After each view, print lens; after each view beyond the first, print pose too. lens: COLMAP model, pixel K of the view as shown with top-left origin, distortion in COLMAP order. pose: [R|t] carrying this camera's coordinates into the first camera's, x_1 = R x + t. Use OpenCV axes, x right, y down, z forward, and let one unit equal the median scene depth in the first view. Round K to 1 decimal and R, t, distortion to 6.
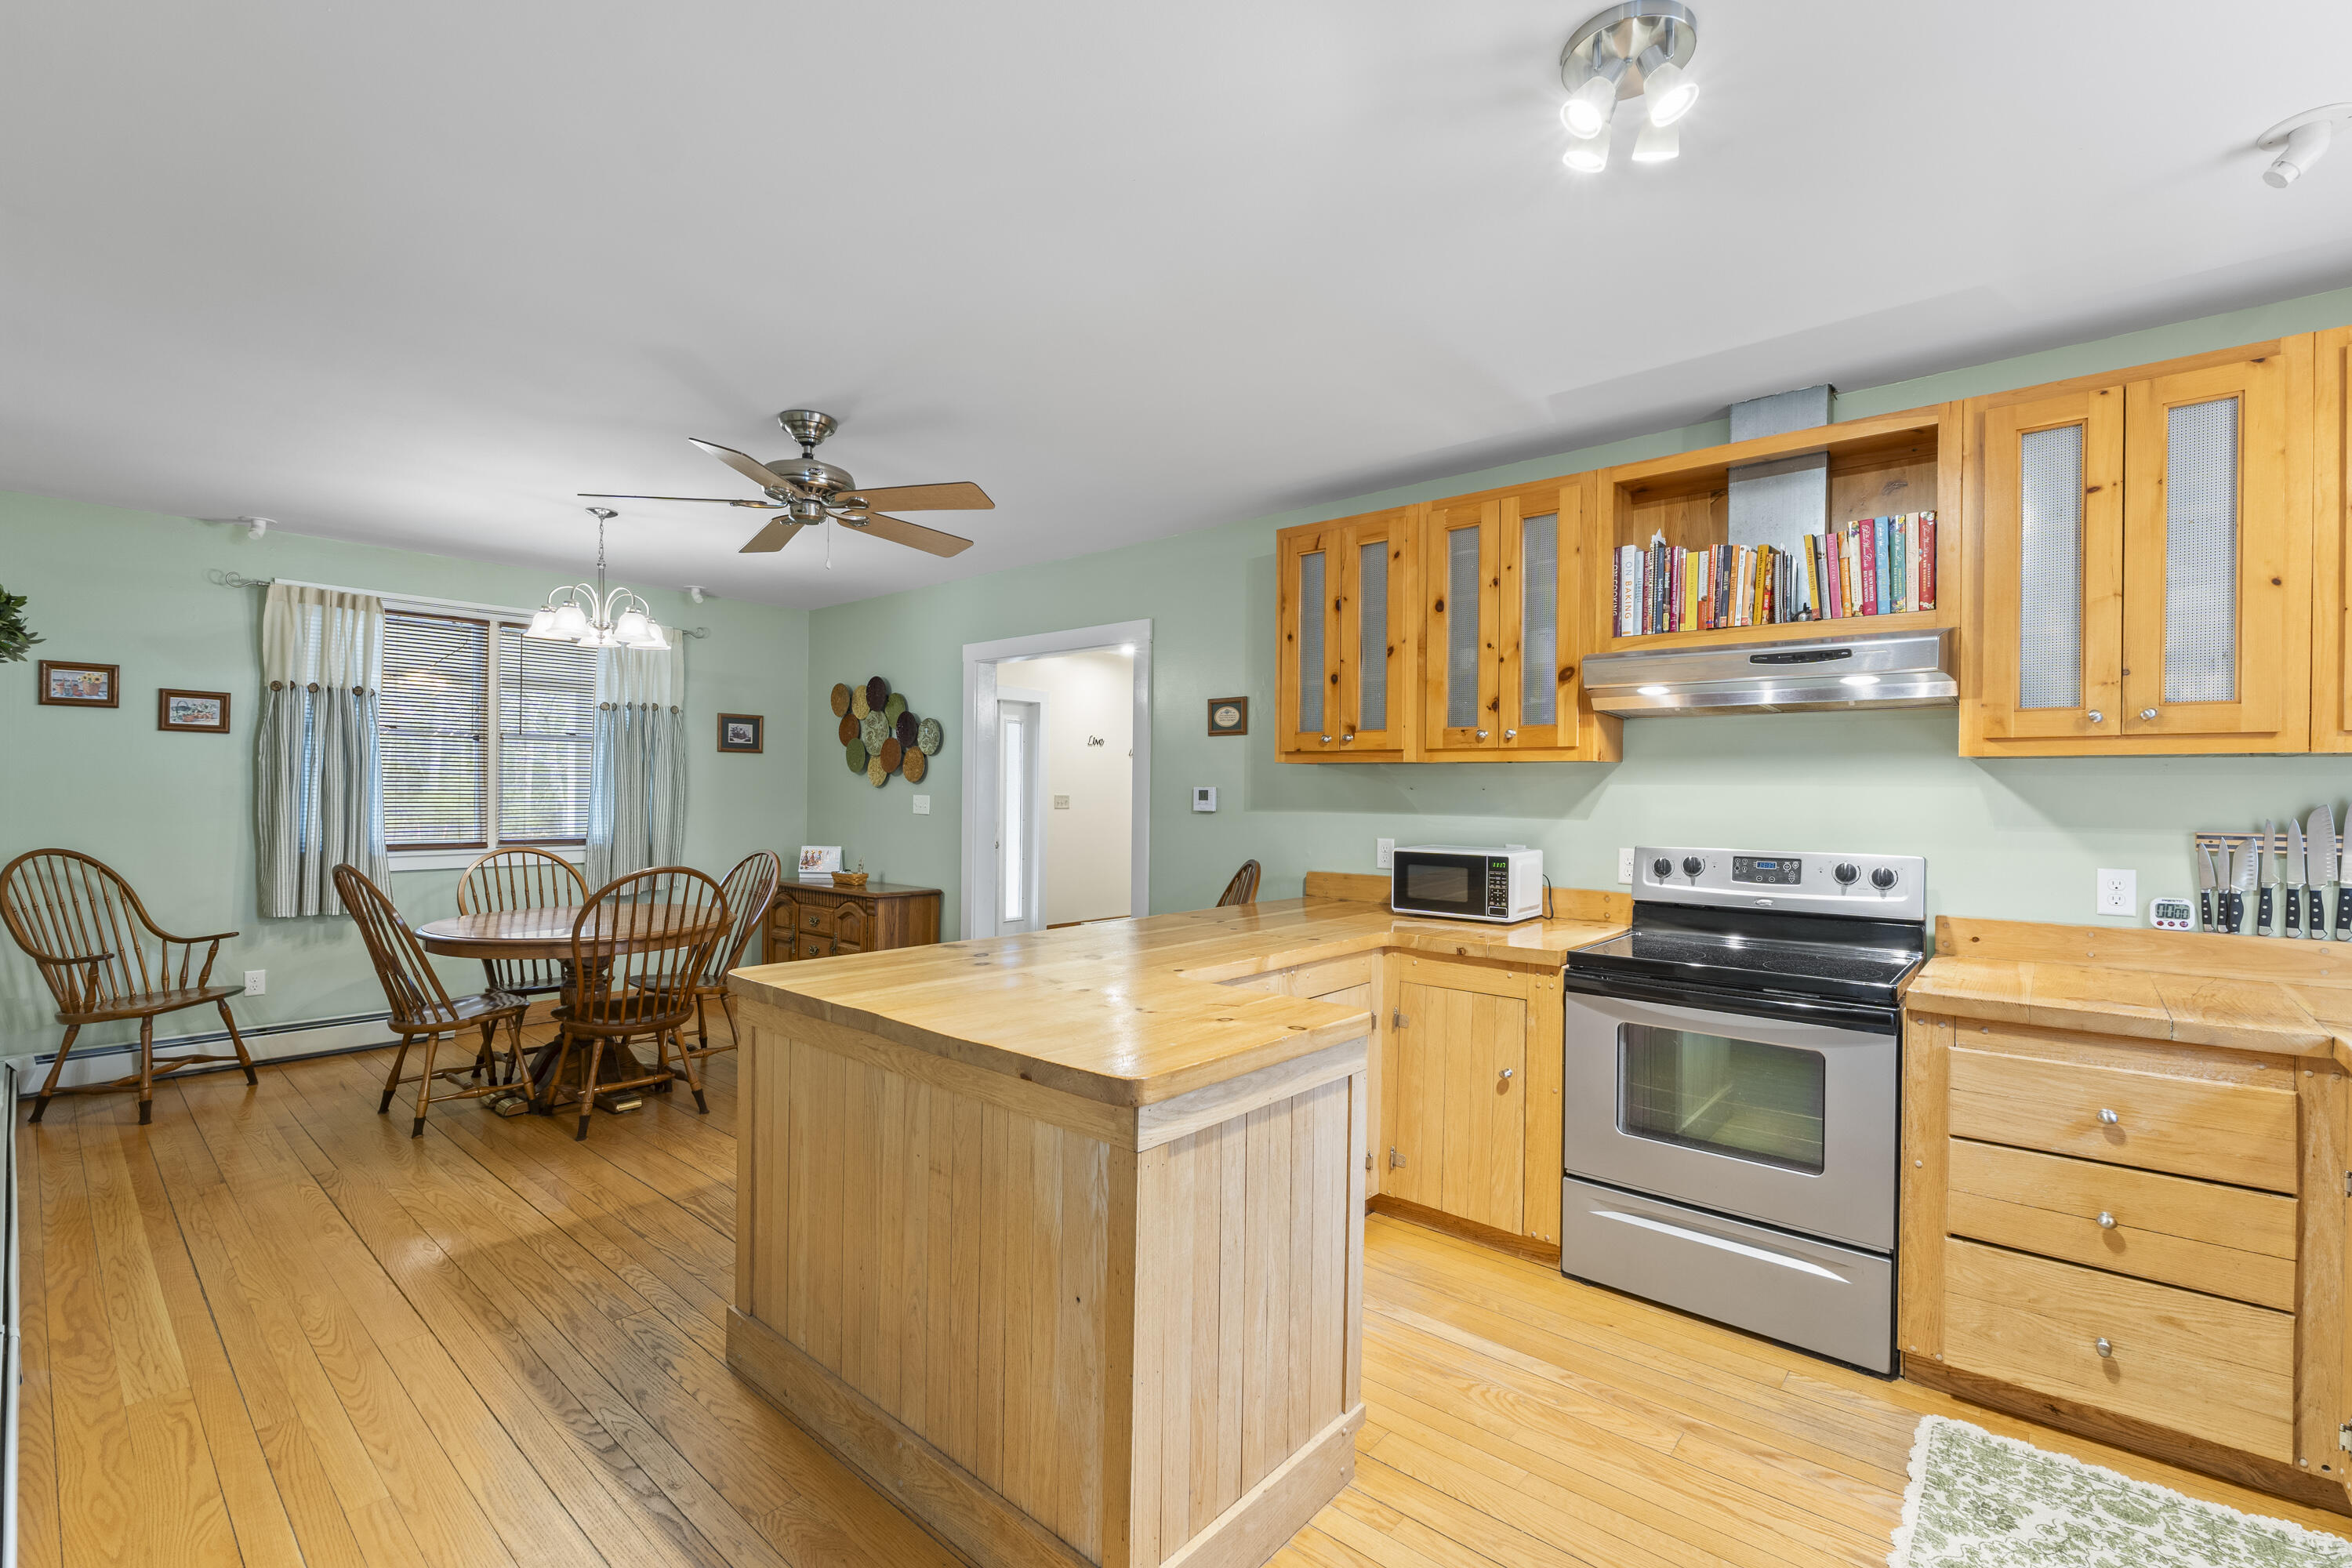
lens RADIAL K [[1017.9, 0, 1170.8], [0, 1017.9, 794.4], [0, 0, 1]] dist [-0.003370, -0.000586]
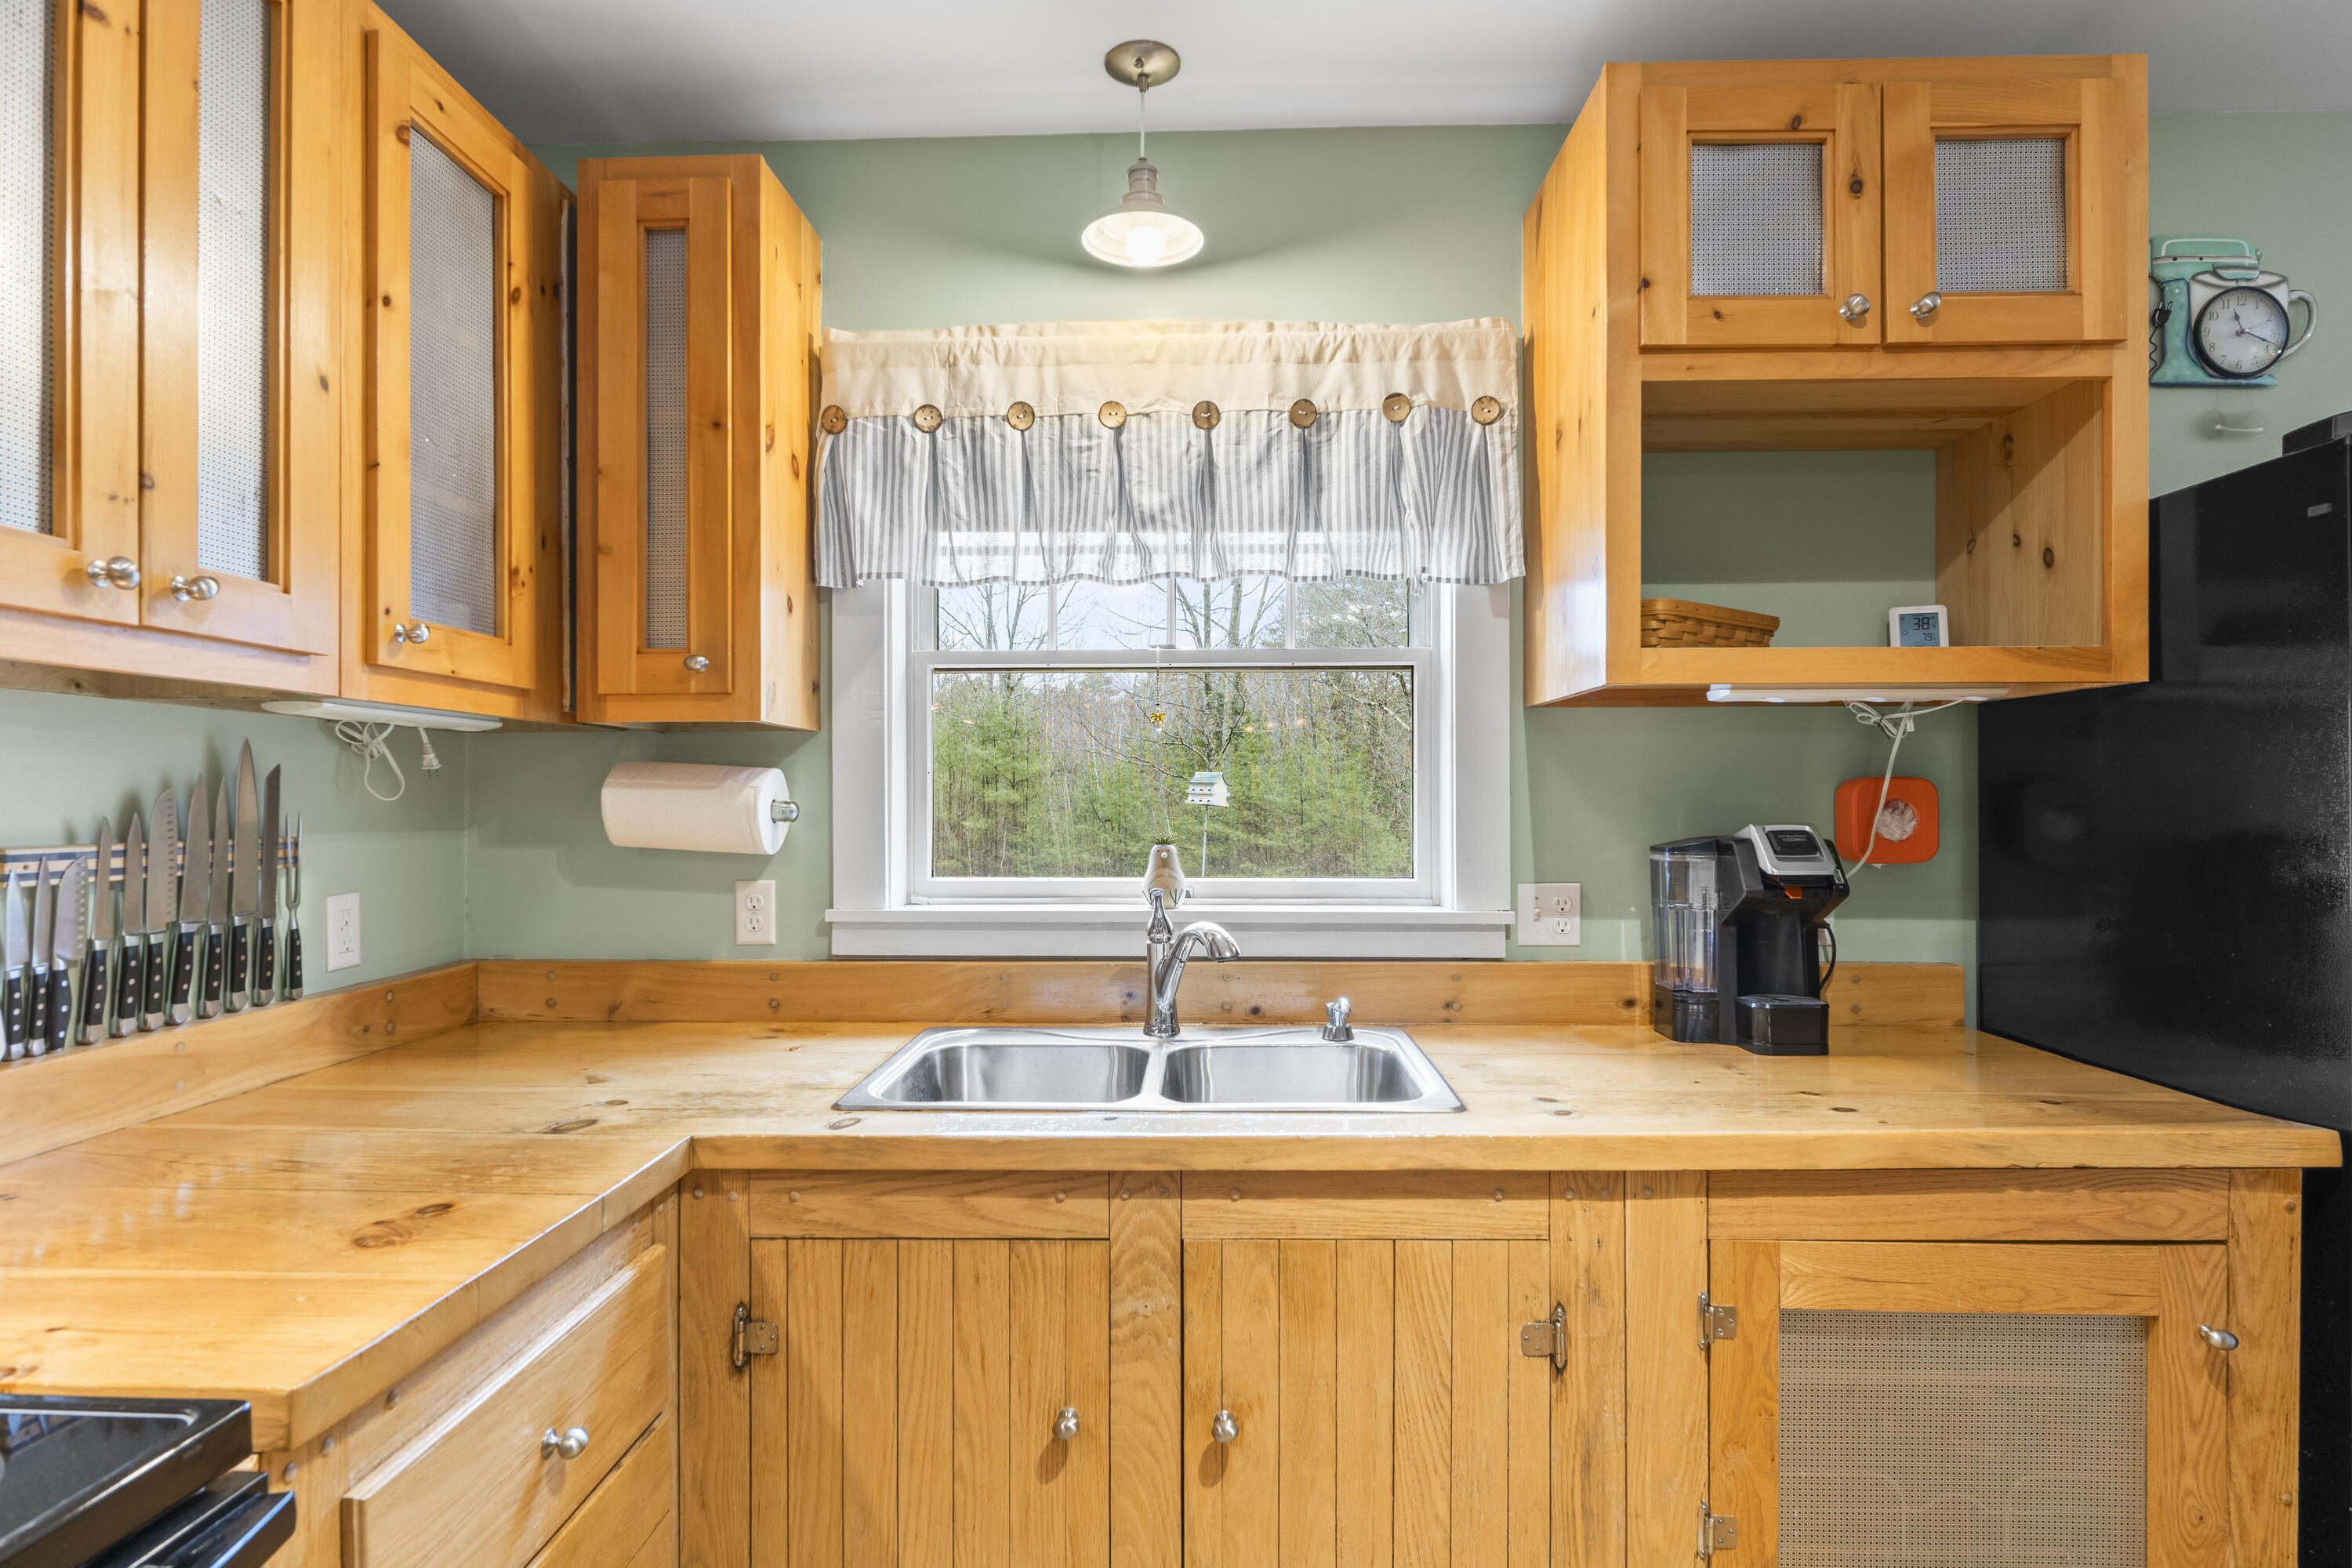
lens RADIAL K [[1230.8, 0, 1170.4], [0, 1230.8, 800.6], [0, 0, 1]] dist [-0.004513, -0.001219]
pose [[-0.631946, -0.009343, 0.774956, 0.169710], [-0.002055, 0.999944, 0.010379, 0.005938], [-0.775009, 0.004967, -0.631930, 0.644666]]
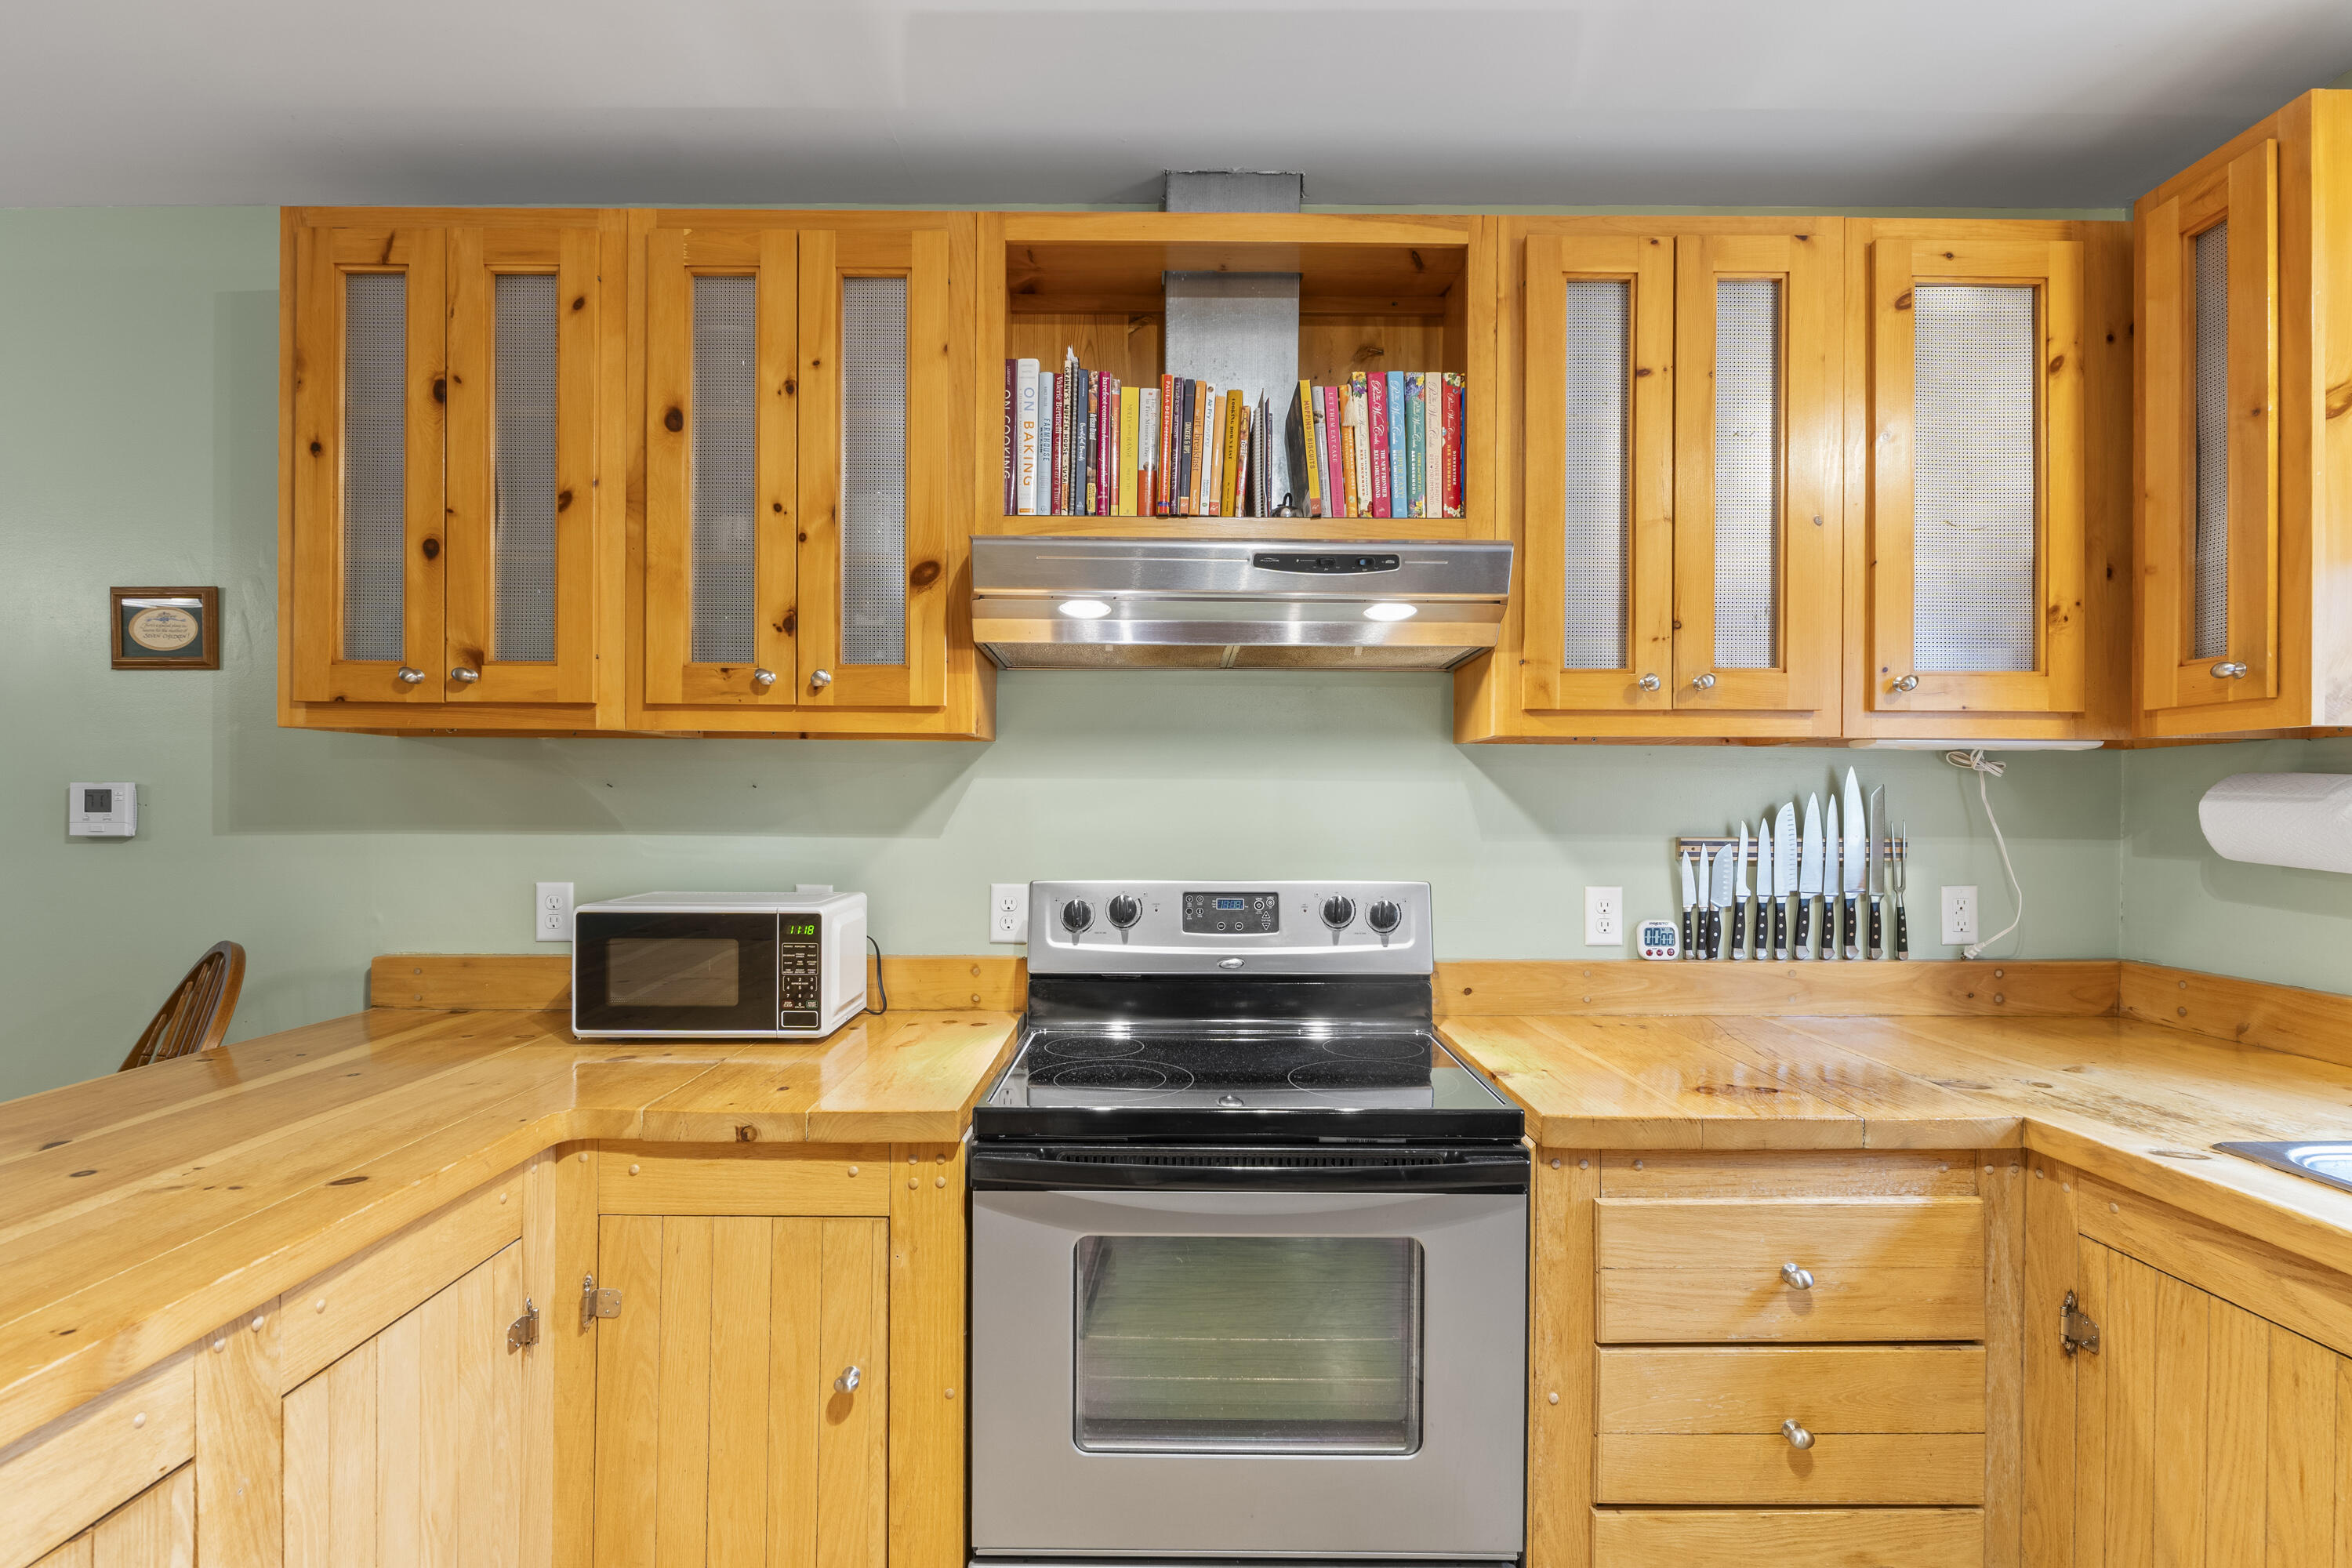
lens RADIAL K [[1117.6, 0, 1175.2], [0, 1117.6, 805.5], [0, 0, 1]] dist [-0.005308, 0.000449]
pose [[0.750512, -0.006237, 0.660827, 0.082018], [0.005040, 0.999980, 0.003715, 0.004364], [-0.660837, 0.000542, 0.750529, 0.409491]]
